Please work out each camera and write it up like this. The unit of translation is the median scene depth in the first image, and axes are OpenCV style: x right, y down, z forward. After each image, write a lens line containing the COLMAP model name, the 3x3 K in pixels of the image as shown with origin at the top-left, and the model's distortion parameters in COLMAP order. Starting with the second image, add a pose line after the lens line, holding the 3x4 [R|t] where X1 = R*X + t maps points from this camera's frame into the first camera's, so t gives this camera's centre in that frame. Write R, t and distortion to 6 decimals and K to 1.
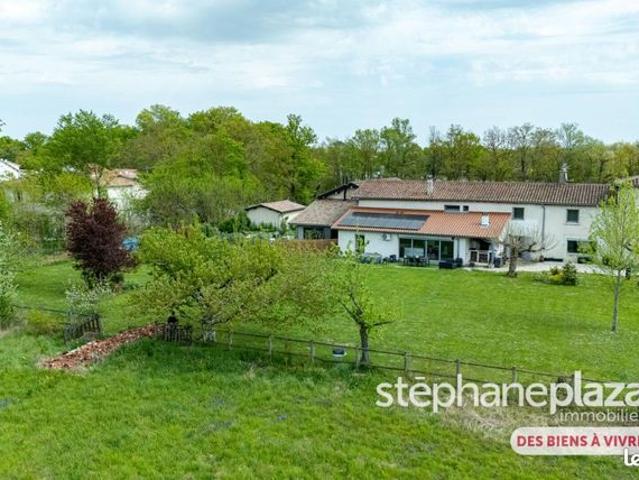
lens RADIAL K [[614.7, 0, 319.5], [0, 614.7, 240.0], [0, 0, 1]] dist [0.106911, -0.313095]
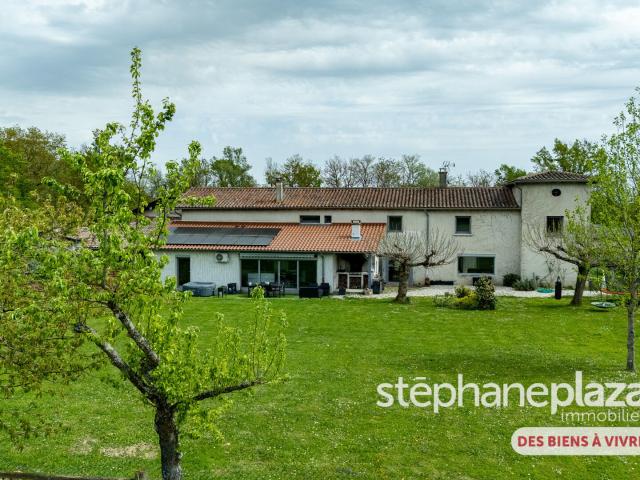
lens RADIAL K [[615.7, 0, 320.0], [0, 615.7, 240.0], [0, 0, 1]] dist [0.106911, -0.313095]
pose [[0.963856, -0.009738, 0.266245, 0.030105], [0.033238, 0.995920, -0.083902, 0.038534], [-0.264341, 0.089719, 0.960247, 0.303876]]
